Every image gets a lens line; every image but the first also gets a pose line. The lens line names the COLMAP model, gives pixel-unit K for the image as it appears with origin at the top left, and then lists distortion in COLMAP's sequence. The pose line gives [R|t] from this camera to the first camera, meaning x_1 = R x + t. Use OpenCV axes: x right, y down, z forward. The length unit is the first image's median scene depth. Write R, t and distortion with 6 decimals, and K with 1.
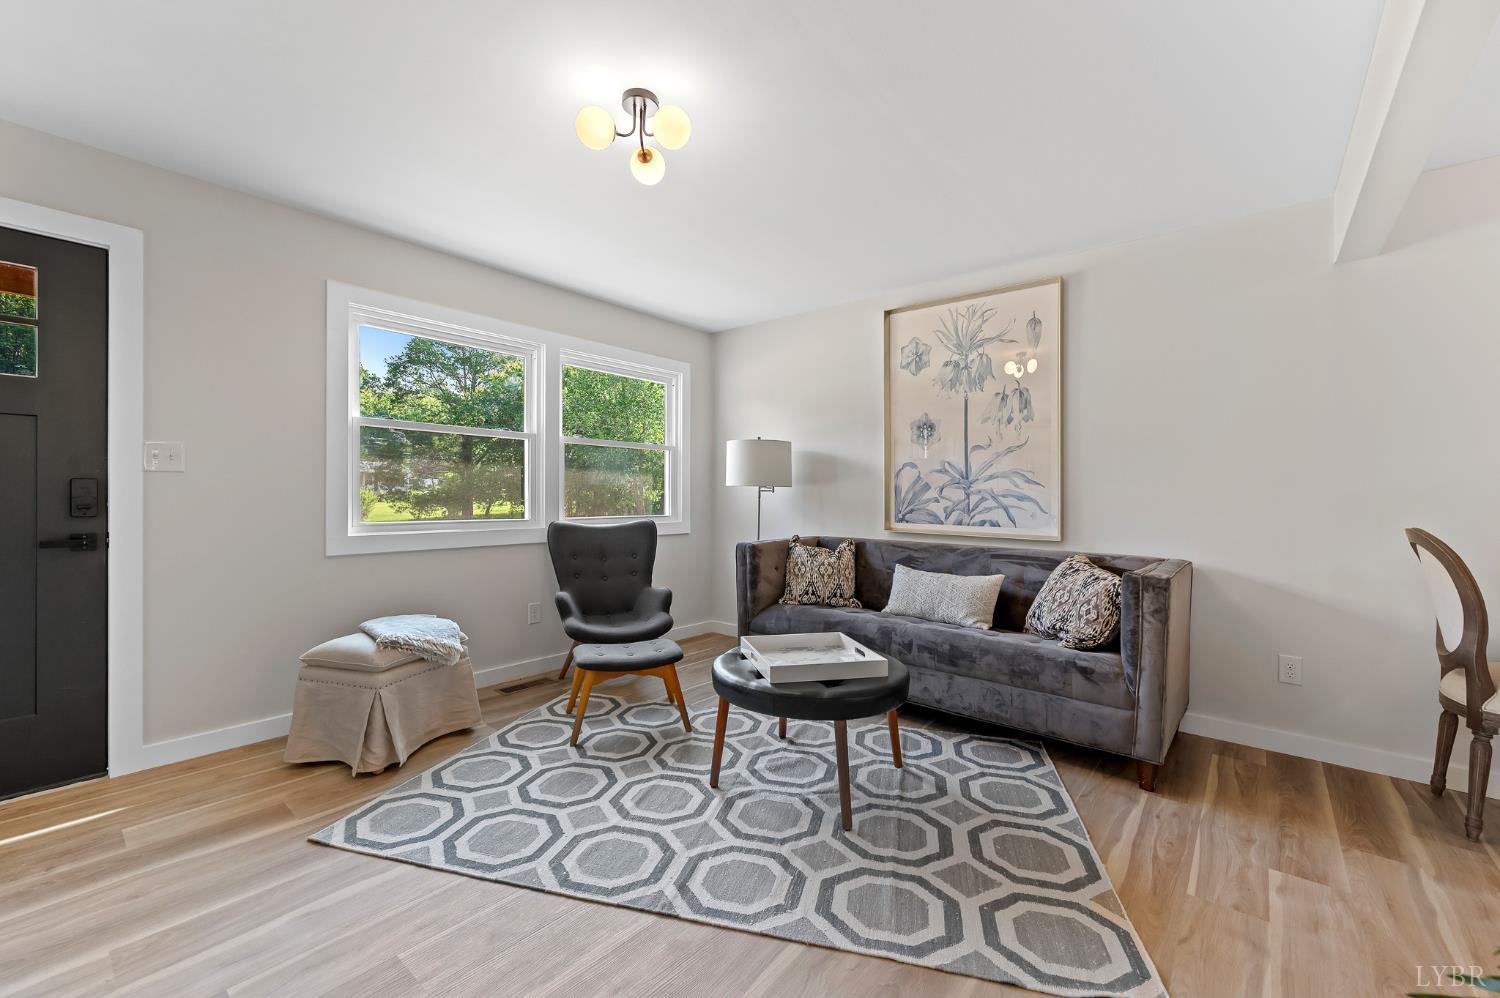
lens RADIAL K [[594.5, 0, 757.6], [0, 594.5, 492.1], [0, 0, 1]] dist [0.000153, -0.000544]
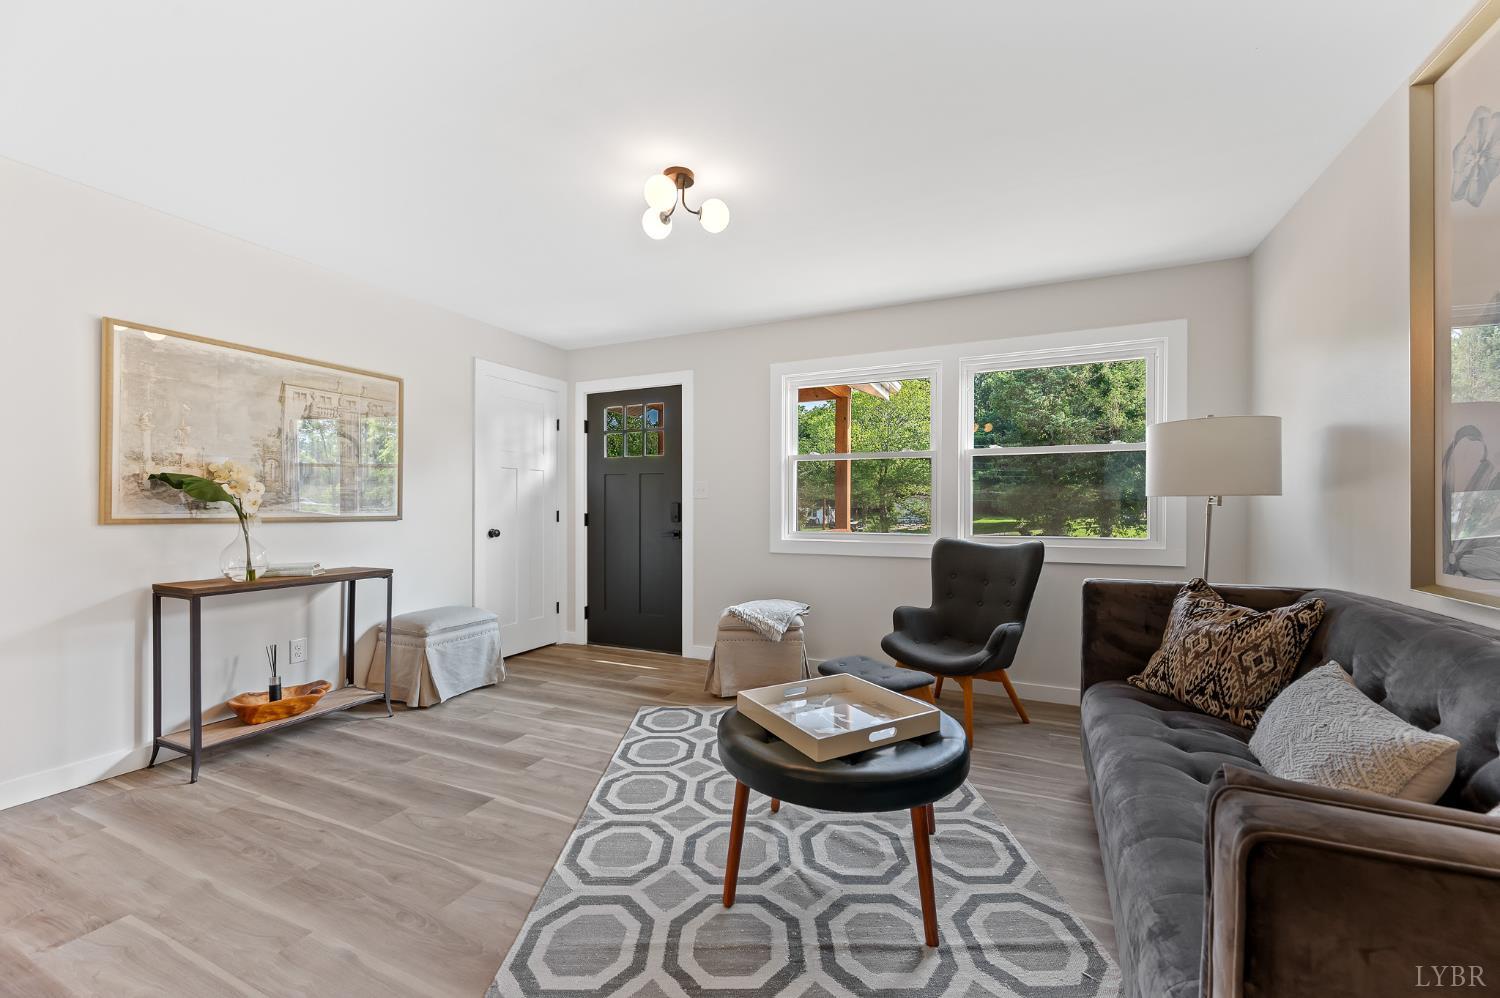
lens RADIAL K [[594.5, 0, 756.3], [0, 594.5, 510.8], [0, 0, 1]] dist [0.000153, -0.000544]
pose [[0.271147, -0.006768, -0.962514, 0.817018], [0.000377, 0.999976, -0.006925, 0.015958], [0.962538, 0.001515, 0.271143, 0.683227]]
